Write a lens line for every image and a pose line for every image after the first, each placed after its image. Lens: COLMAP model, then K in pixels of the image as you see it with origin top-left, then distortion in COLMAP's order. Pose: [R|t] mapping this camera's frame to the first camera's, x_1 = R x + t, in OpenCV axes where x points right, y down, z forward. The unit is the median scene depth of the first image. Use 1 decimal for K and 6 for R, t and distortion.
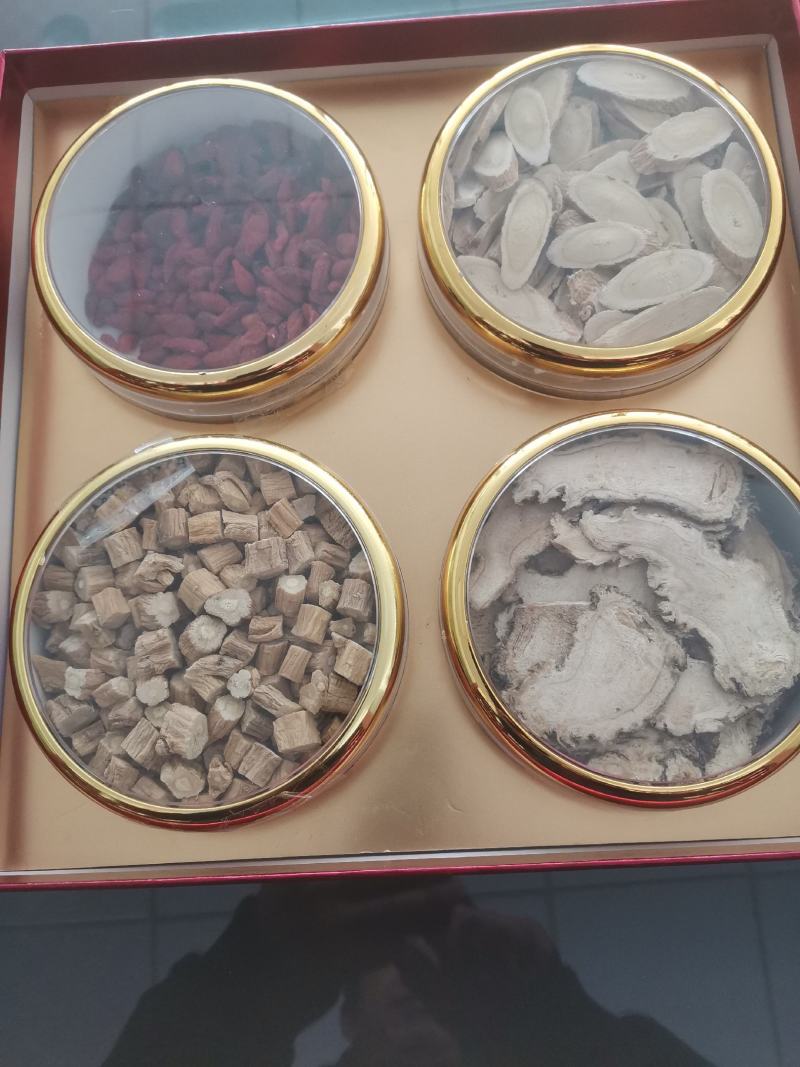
lens RADIAL K [[739.2, 0, 400.0], [0, 739.2, 533.5], [0, 0, 1]] dist [0.001411, -0.000788]
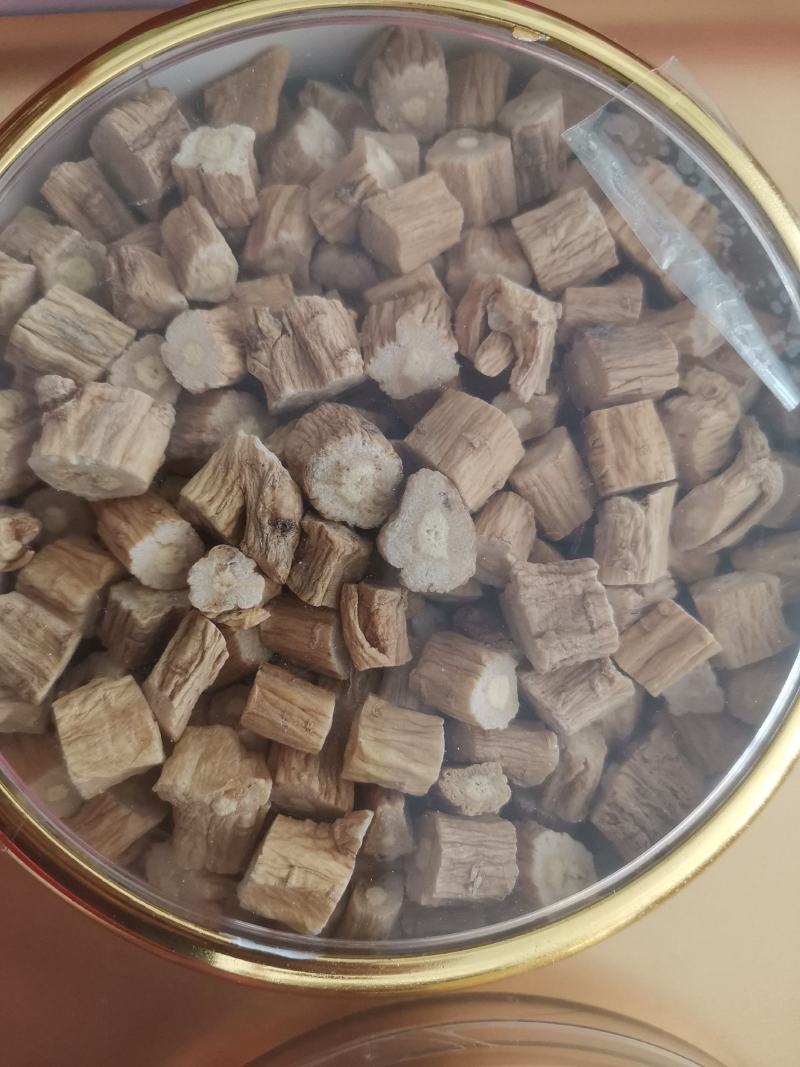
lens RADIAL K [[839.5, 0, 400.0], [0, 839.5, 533.5], [0, 0, 1]] dist [-0.001066, -0.003876]
pose [[0.046130, 0.998503, -0.029384, -0.215012], [-0.989041, 0.049783, 0.138992, 0.053099], [0.140247, 0.022650, 0.989857, 0.565784]]
